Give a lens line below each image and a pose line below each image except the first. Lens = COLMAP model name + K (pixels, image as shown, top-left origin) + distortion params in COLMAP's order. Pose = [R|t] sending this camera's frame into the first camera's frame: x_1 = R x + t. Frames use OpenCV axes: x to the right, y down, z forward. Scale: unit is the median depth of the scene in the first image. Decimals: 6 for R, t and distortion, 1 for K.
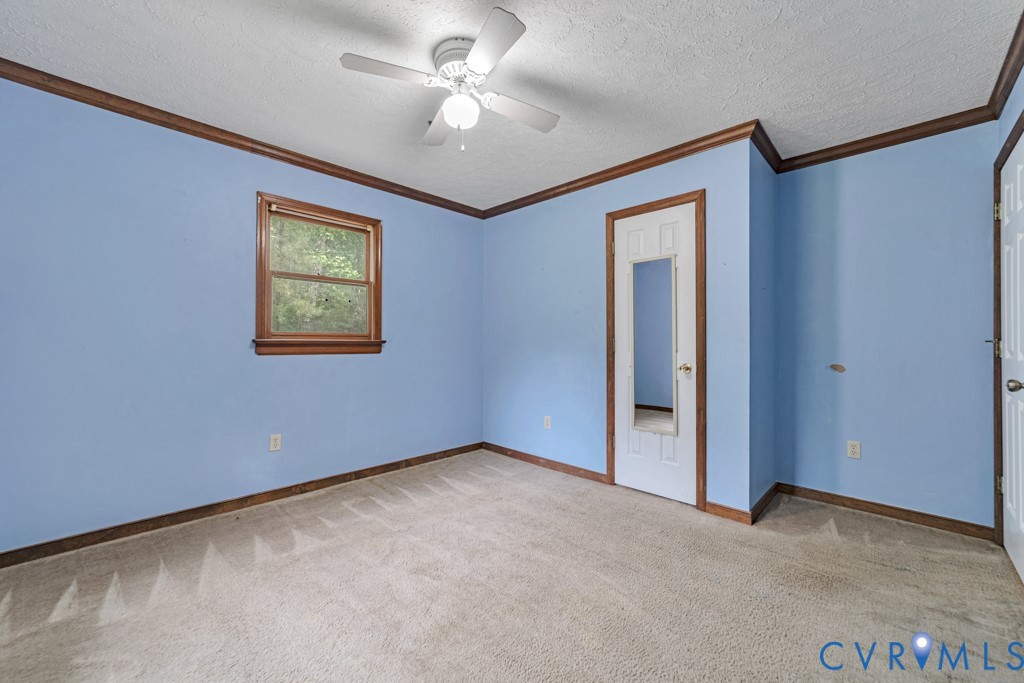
lens RADIAL K [[397.5, 0, 517.2], [0, 397.5, 343.4], [0, 0, 1]] dist [-0.000341, 0.000050]
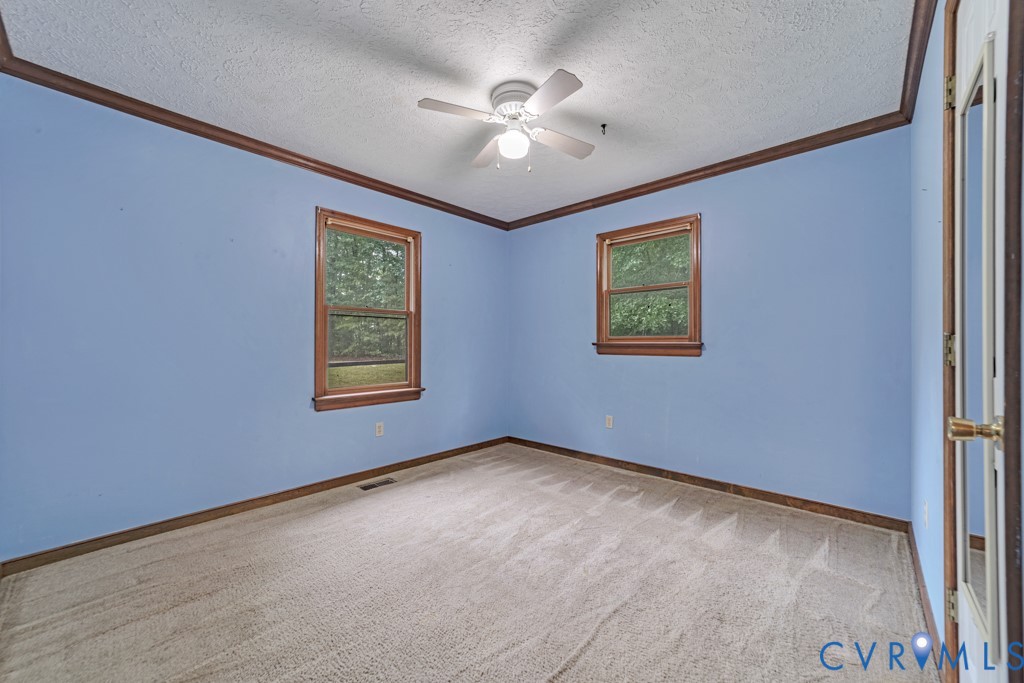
lens RADIAL K [[393.8, 0, 514.1], [0, 393.8, 350.3], [0, 0, 1]] dist [-0.019620, 0.008846]
pose [[0.036225, 0.005148, -0.999330, 0.685231], [-0.008050, 0.999956, 0.004860, 0.012558], [0.999311, 0.007868, 0.036265, 0.661096]]
